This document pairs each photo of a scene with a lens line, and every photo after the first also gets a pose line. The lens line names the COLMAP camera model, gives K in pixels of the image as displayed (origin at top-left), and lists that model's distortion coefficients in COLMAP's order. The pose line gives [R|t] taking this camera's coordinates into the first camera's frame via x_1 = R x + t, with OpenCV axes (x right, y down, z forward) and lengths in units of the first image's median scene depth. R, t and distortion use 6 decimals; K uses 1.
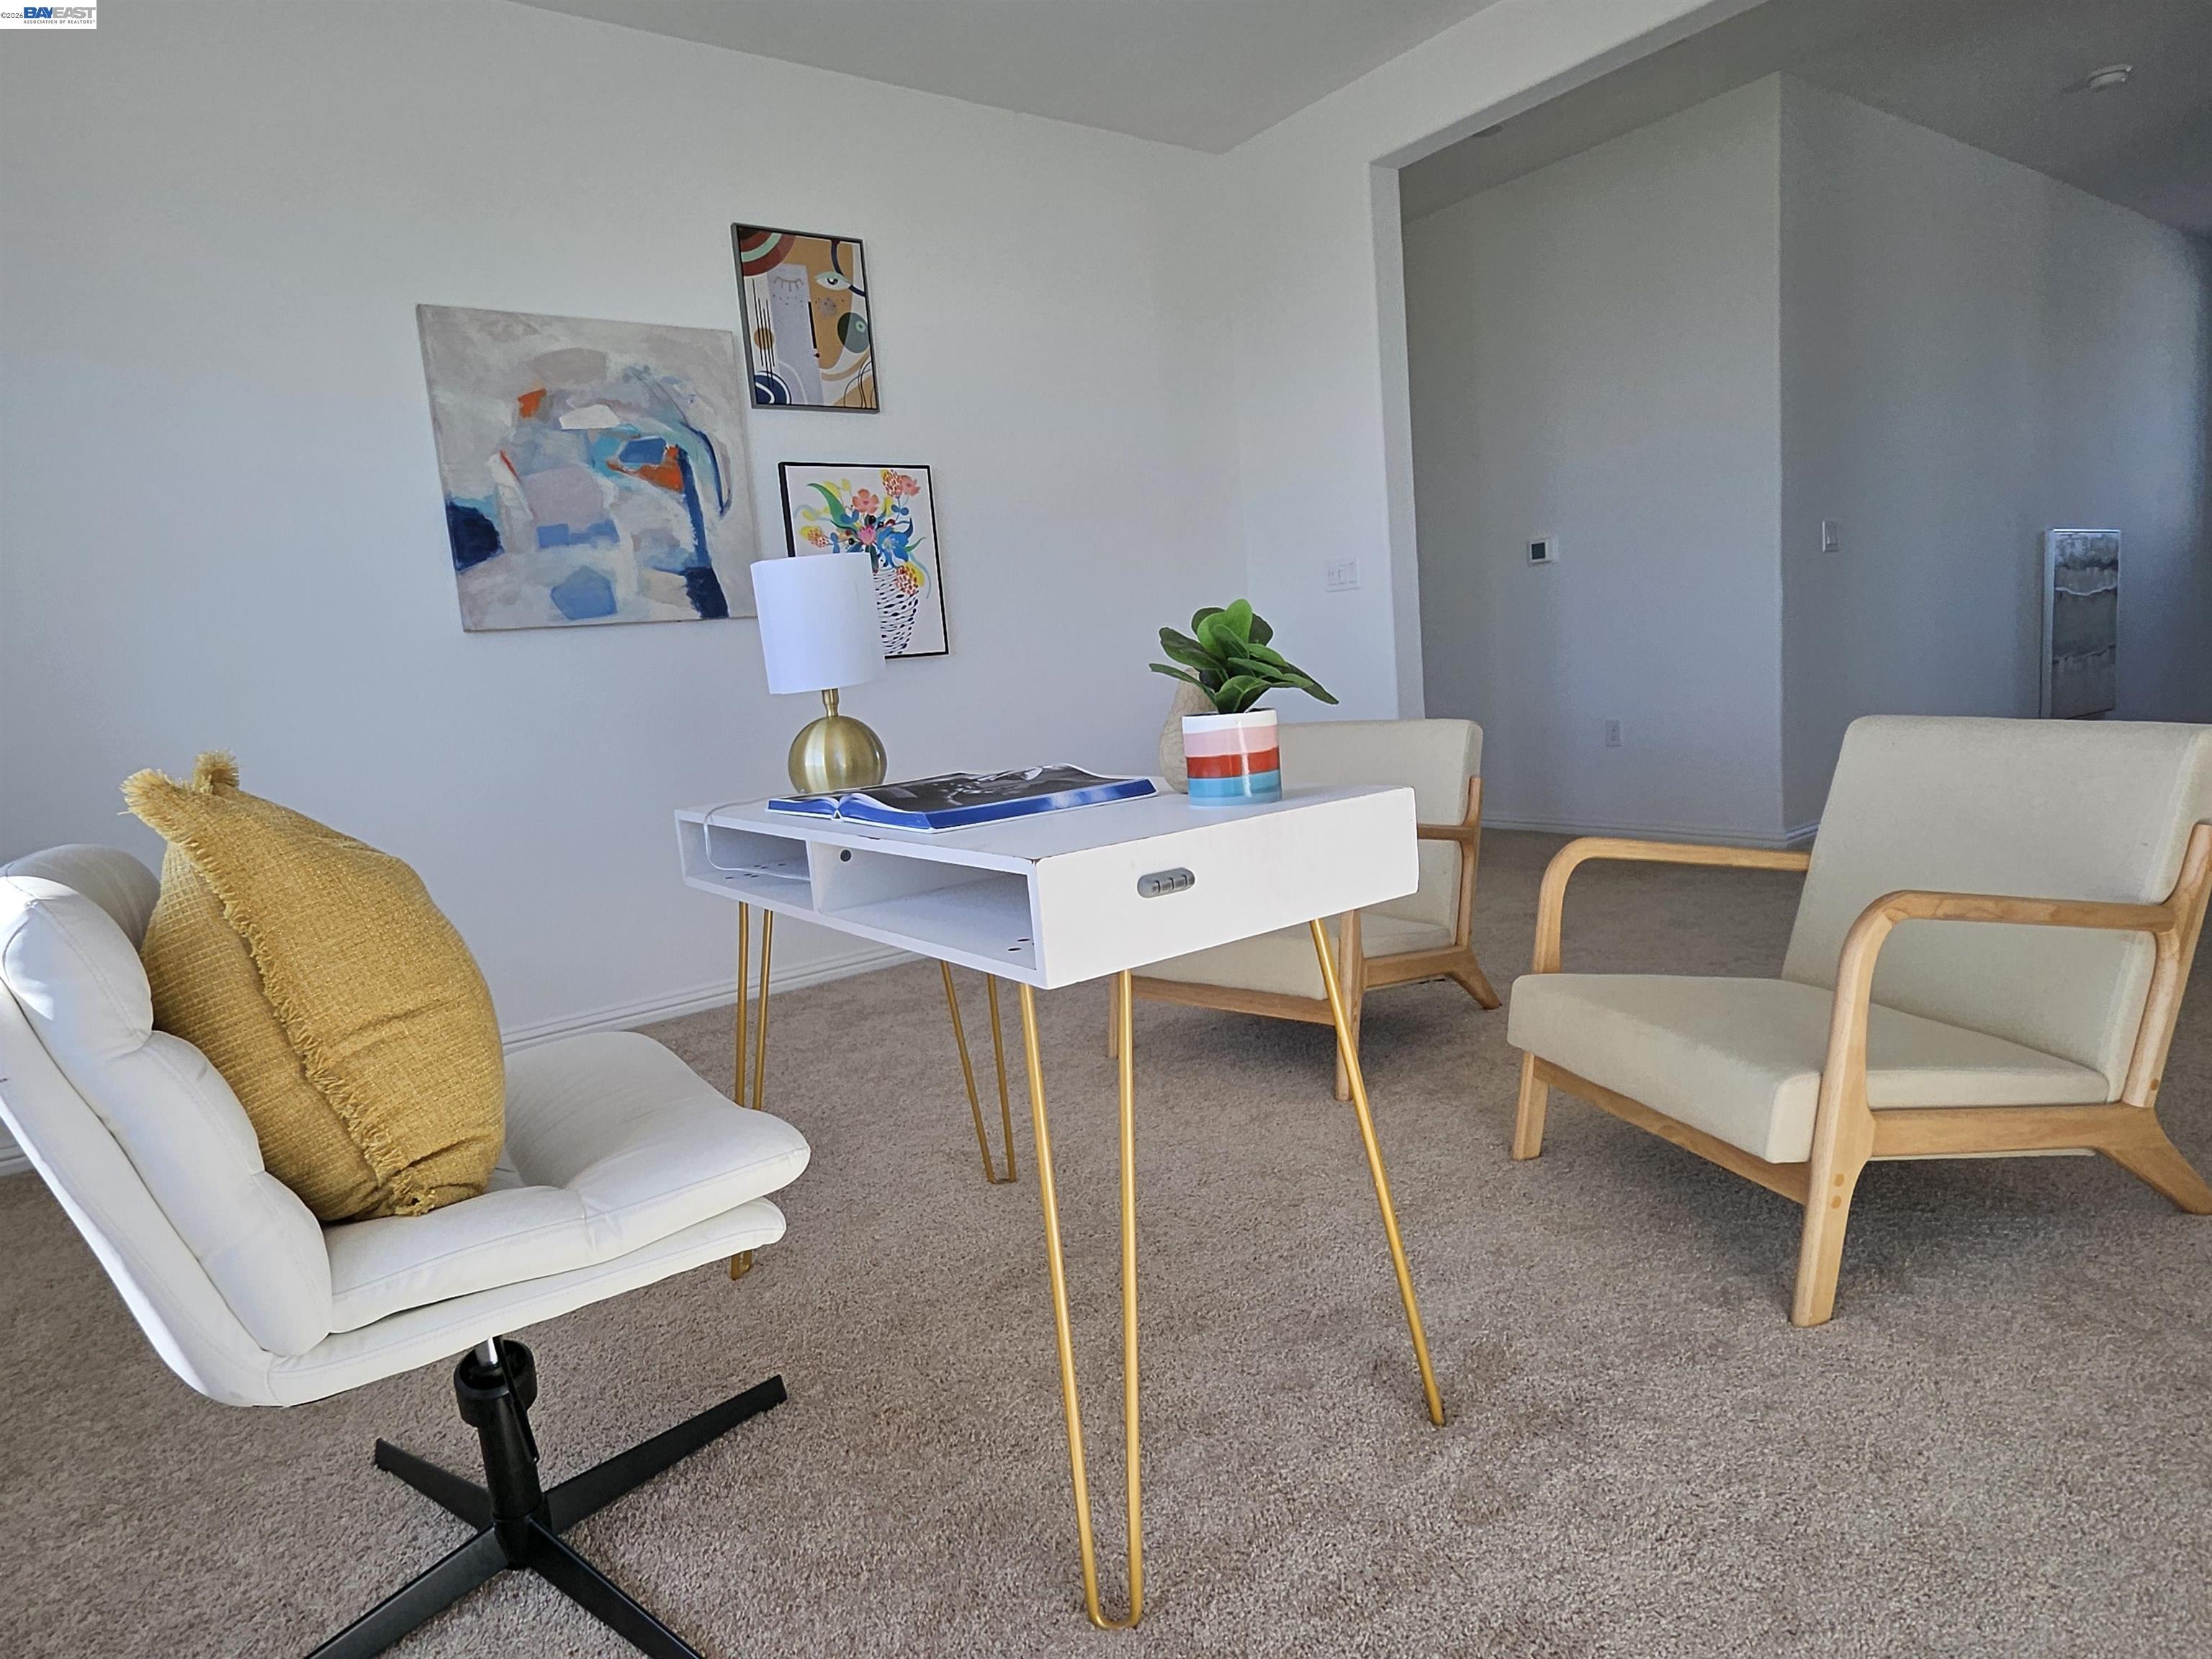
lens RADIAL K [[1259.9, 0, 1100.7], [0, 1259.9, 836.6], [0, 0, 1]] dist [-0.001894, -0.003285]
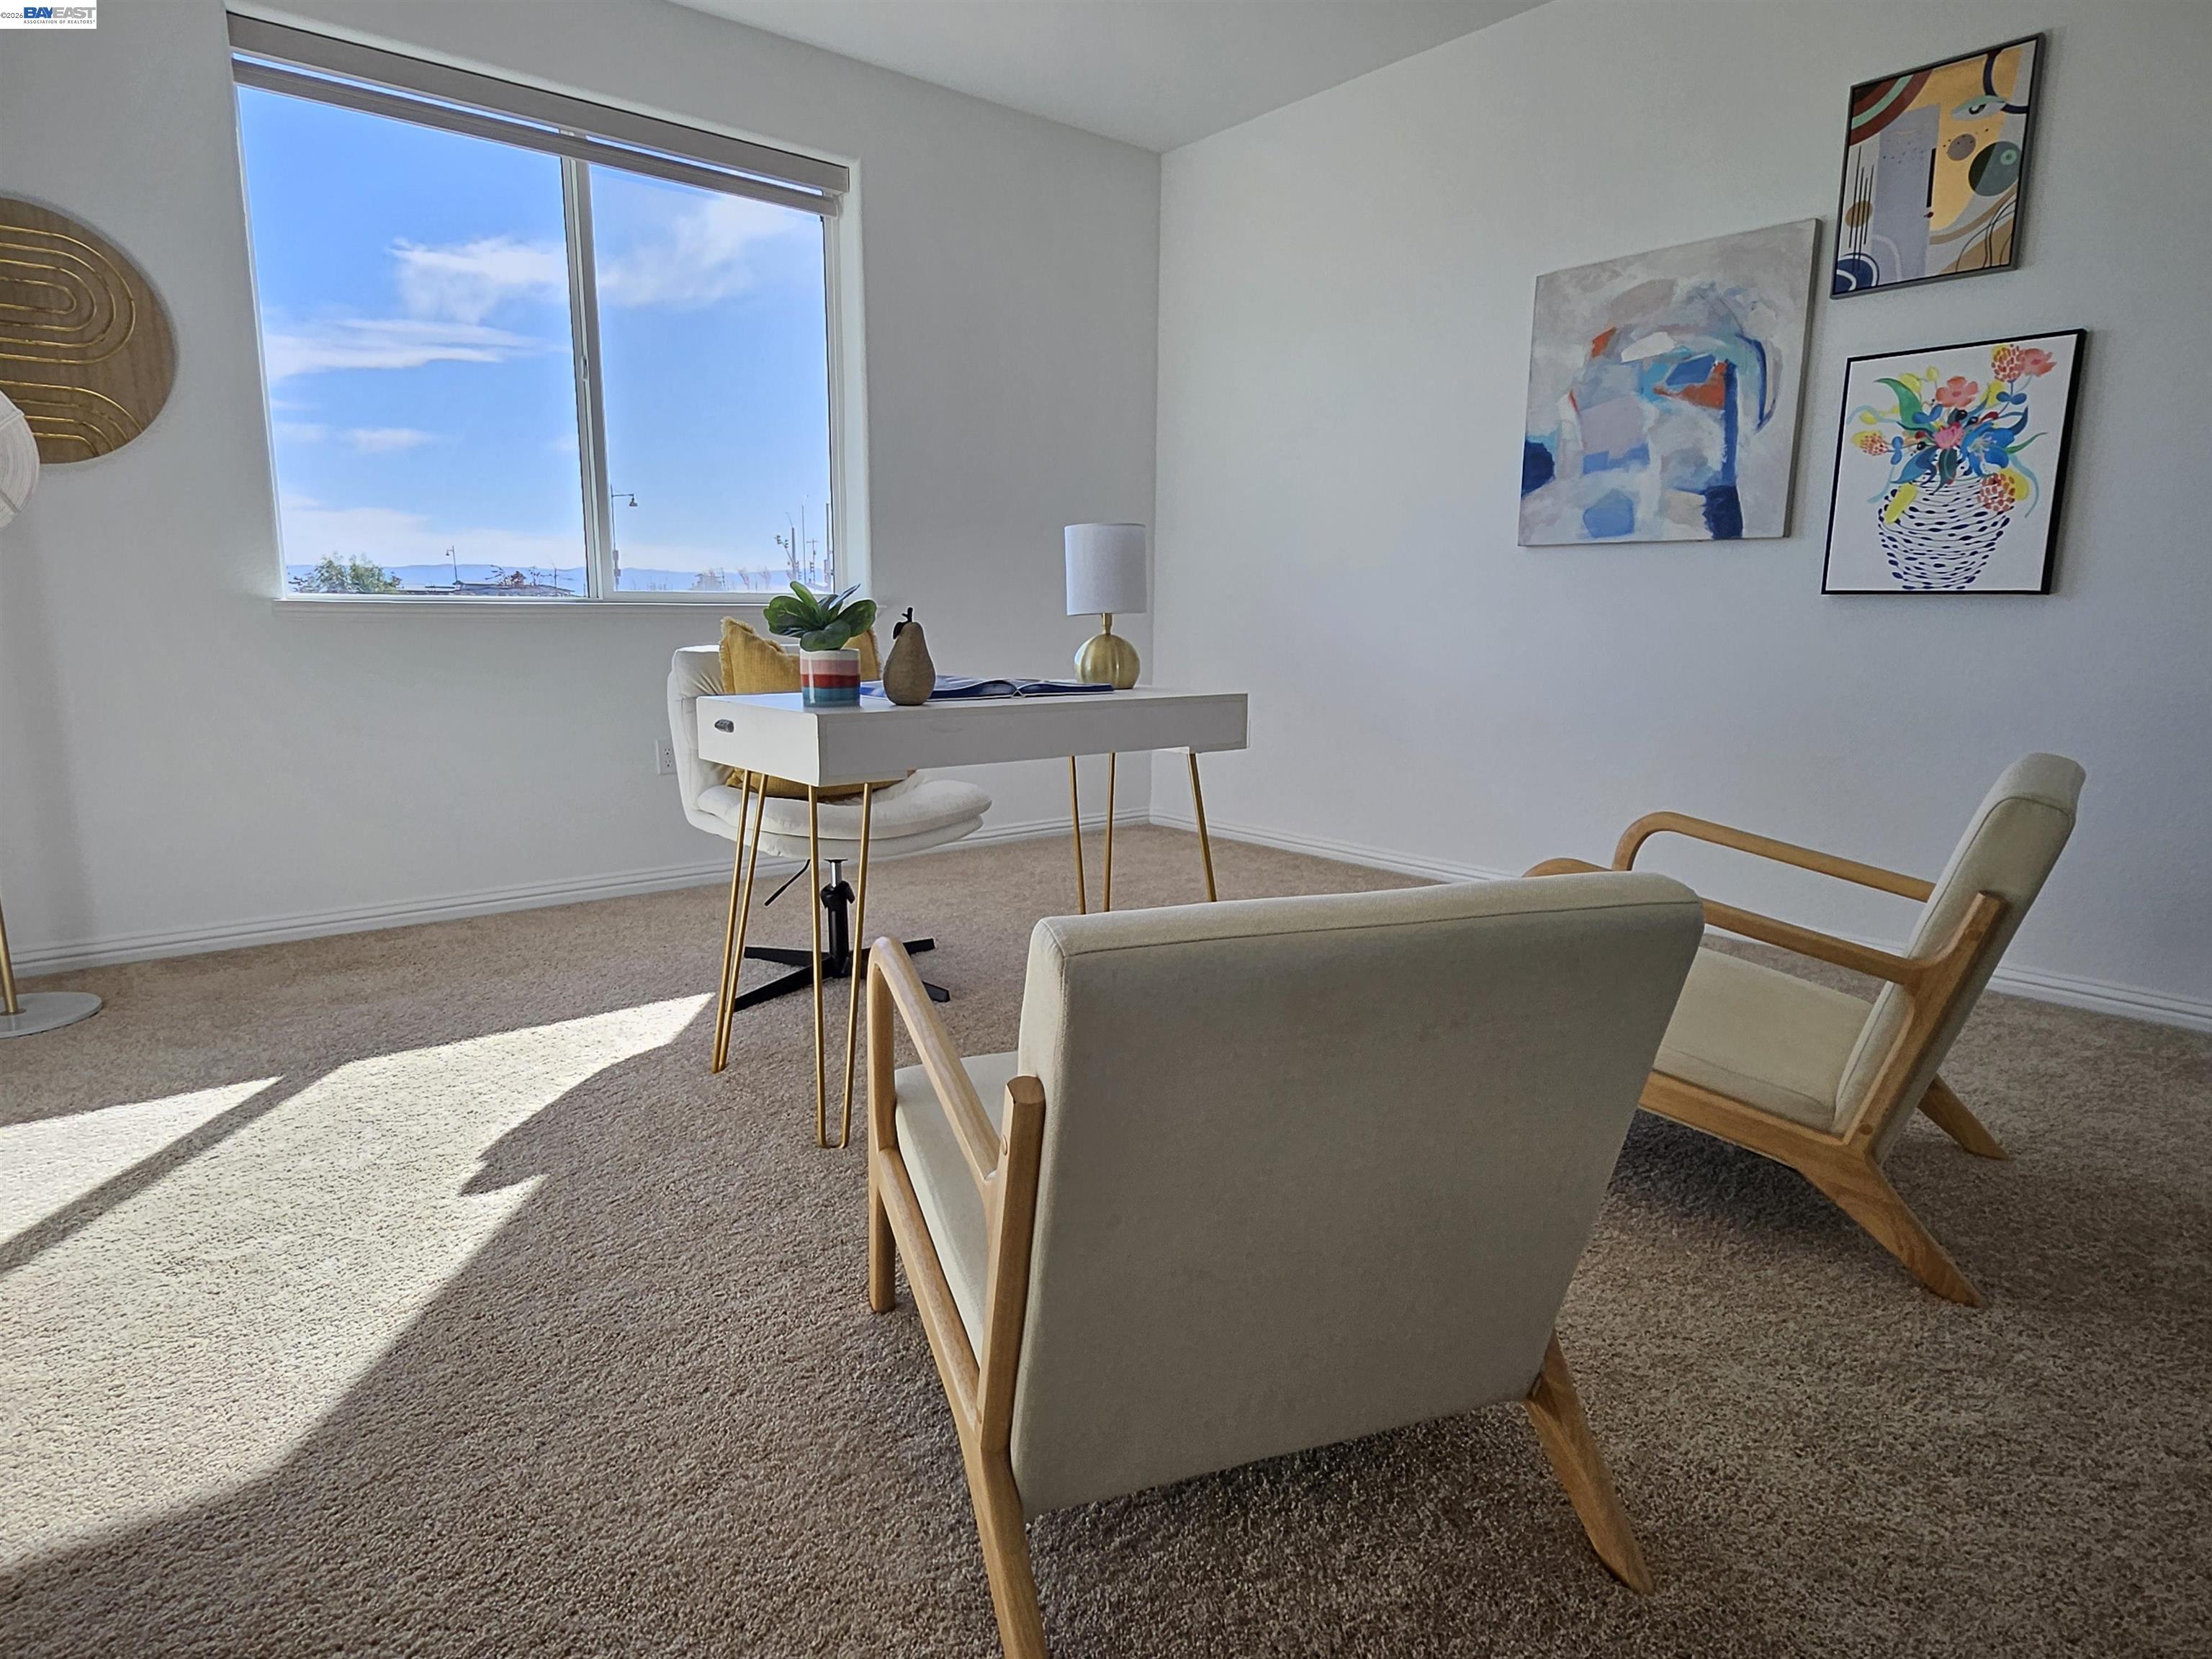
lens RADIAL K [[1259.9, 0, 1098.7], [0, 1259.9, 825.4], [0, 0, 1]] dist [-0.001894, -0.003285]
pose [[0.054170, 0.253590, -0.965794, 0.674090], [-0.153466, 0.957837, 0.242893, -0.127240], [0.986668, 0.135059, 0.090803, 0.480750]]
